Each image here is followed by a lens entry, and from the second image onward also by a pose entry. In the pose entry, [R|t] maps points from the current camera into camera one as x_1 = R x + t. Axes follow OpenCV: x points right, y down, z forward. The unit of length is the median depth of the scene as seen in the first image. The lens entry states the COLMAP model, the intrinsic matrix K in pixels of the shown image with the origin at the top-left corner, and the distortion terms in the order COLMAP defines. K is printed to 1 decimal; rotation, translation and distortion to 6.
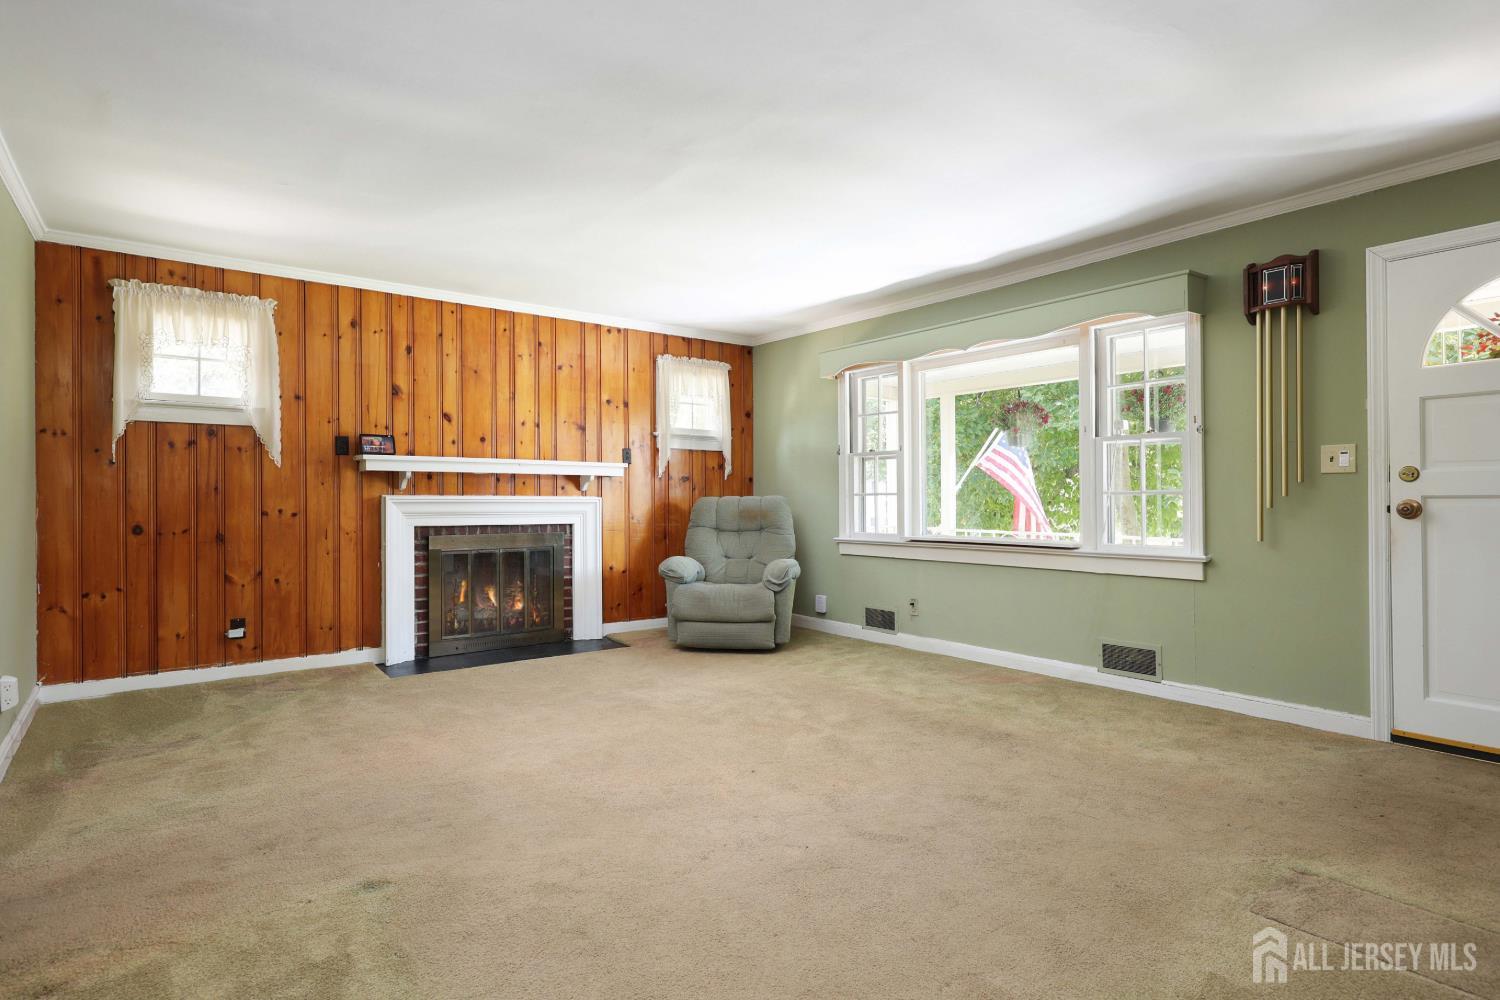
lens RADIAL K [[765.5, 0, 776.4], [0, 765.5, 501.2], [0, 0, 1]] dist [-0.001458, -0.001804]
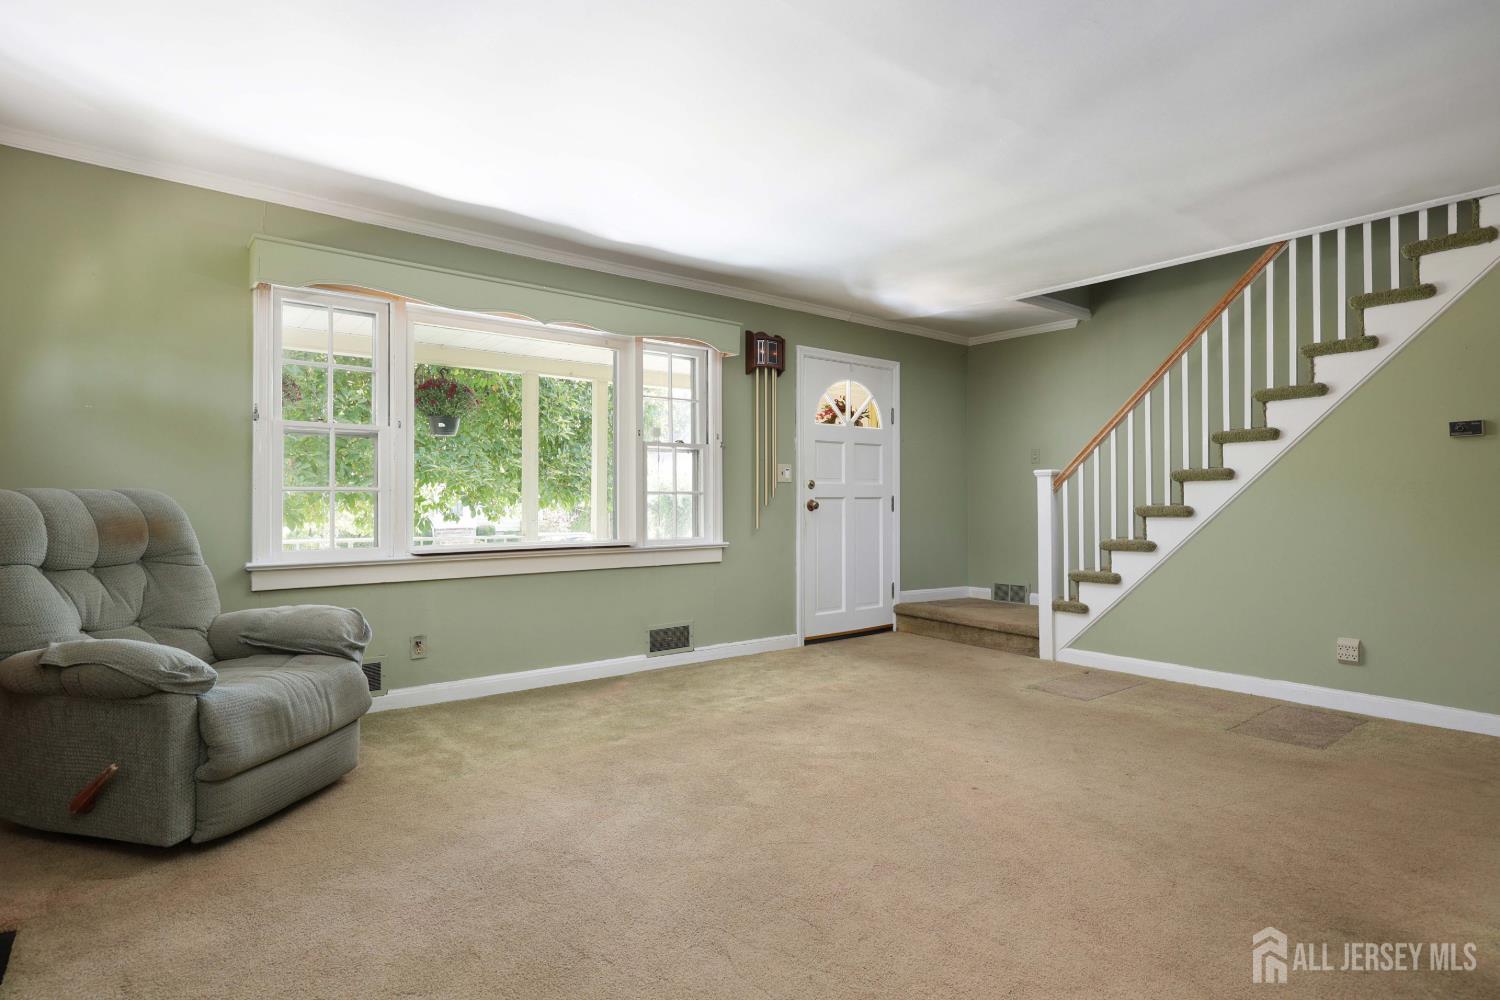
lens RADIAL K [[765.5, 0, 740.1], [0, 765.5, 492.3], [0, 0, 1]] dist [-0.001458, -0.001804]
pose [[0.035627, 0.007939, 0.999334, -0.573323], [-0.002086, 0.999967, -0.007870, -0.002921], [-0.999363, -0.001804, 0.035642, 0.720117]]
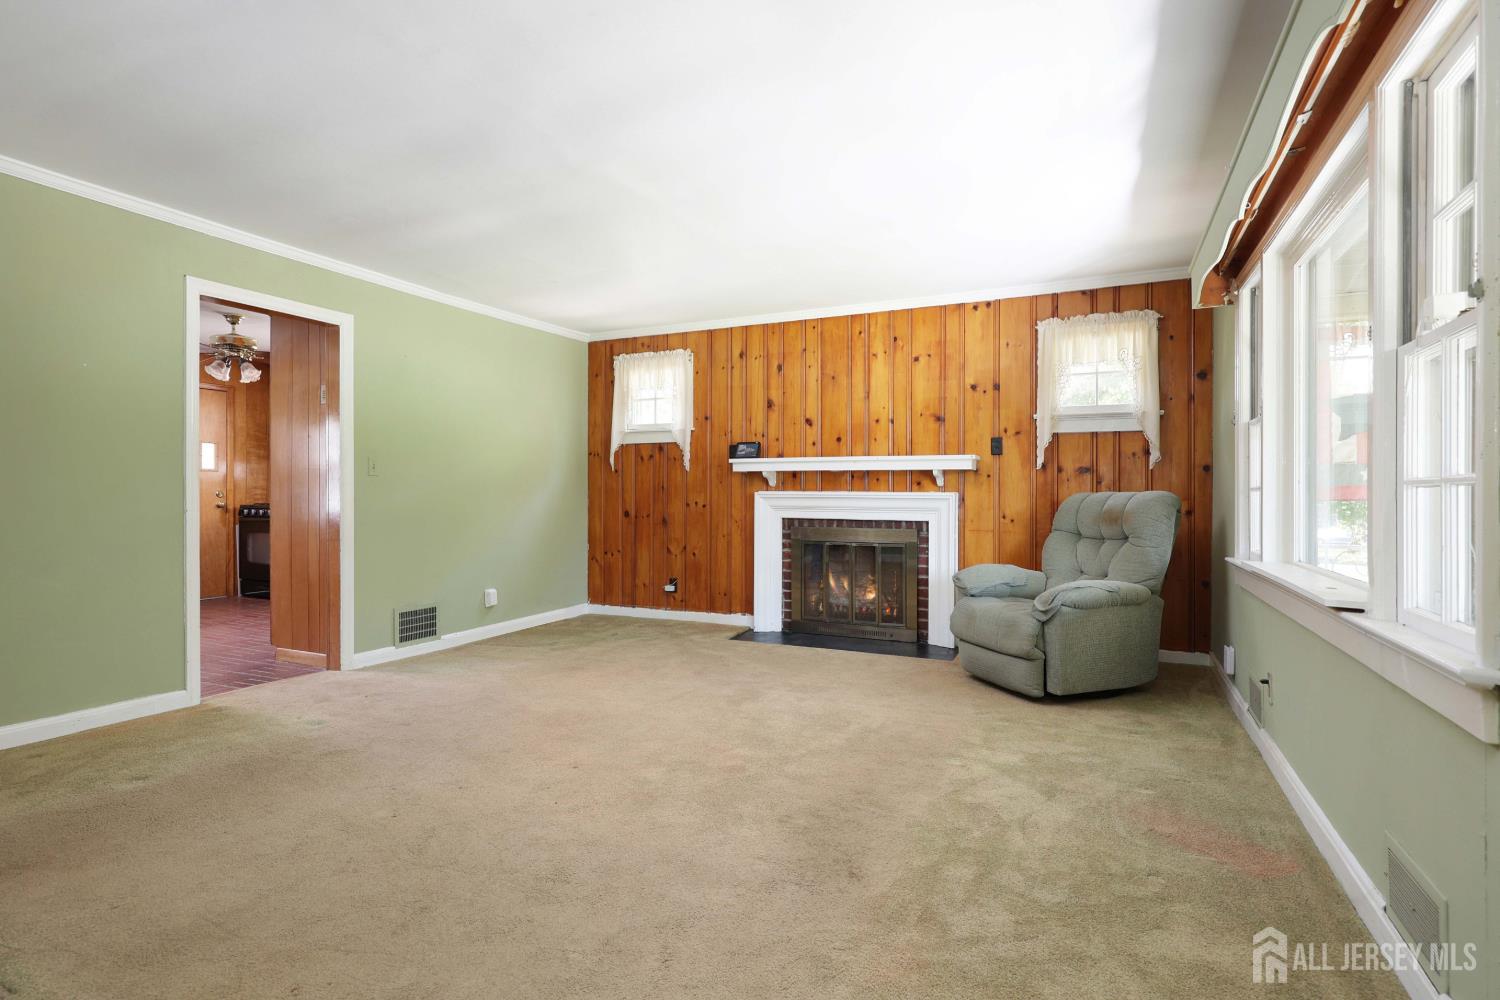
lens RADIAL K [[765.5, 0, 760.3], [0, 765.5, 499.4], [0, 0, 1]] dist [-0.001458, -0.001804]
pose [[0.449153, 0.007646, -0.893422, 0.555395], [-0.005559, 0.999968, 0.005762, -0.002145], [0.893437, 0.002379, 0.449182, 0.440656]]
